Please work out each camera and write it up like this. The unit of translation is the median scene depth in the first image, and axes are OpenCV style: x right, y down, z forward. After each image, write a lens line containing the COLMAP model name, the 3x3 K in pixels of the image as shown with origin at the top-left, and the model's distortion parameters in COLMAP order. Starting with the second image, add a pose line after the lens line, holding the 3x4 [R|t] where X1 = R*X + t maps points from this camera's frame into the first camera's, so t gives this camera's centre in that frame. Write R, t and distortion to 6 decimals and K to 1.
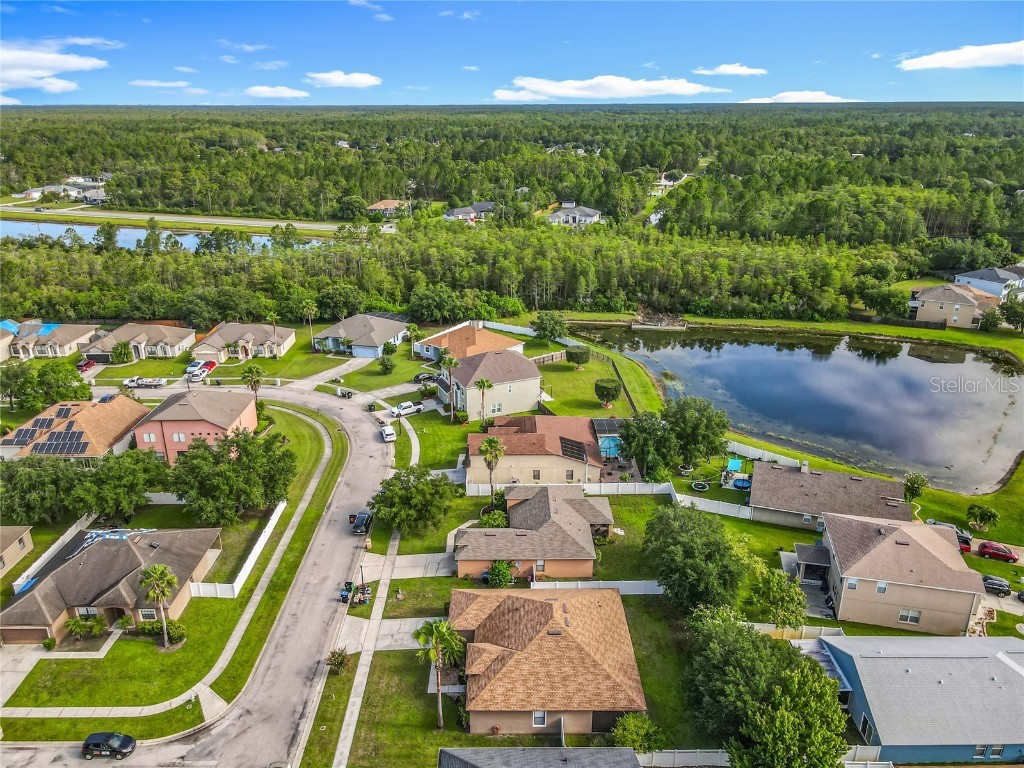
lens RADIAL K [[787.6, 0, 511.8], [0, 787.6, 384.1], [0, 0, 1]] dist [0.005582, 0.002856]
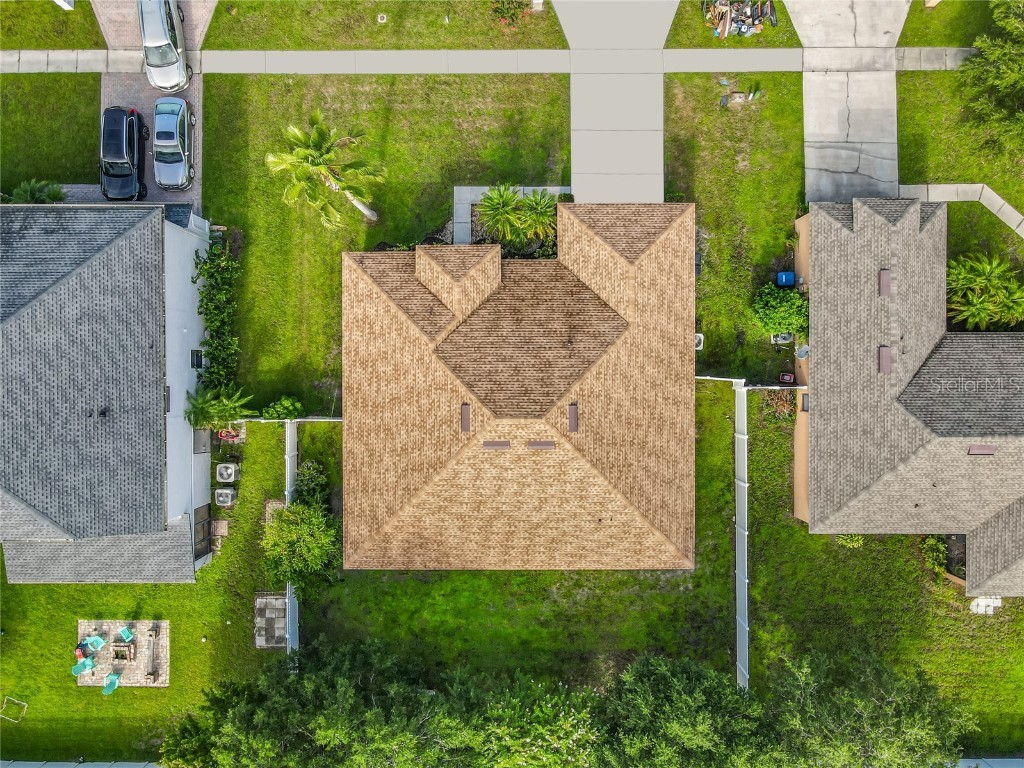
lens RADIAL K [[787.6, 0, 512.0], [0, 787.6, 385.5], [0, 0, 1]] dist [0.005582, 0.002856]
pose [[-0.009766, 0.999920, 0.008071, 0.029969], [-0.326137, -0.010815, 0.945261, -0.156385], [0.945272, 0.006599, 0.326216, 0.870973]]
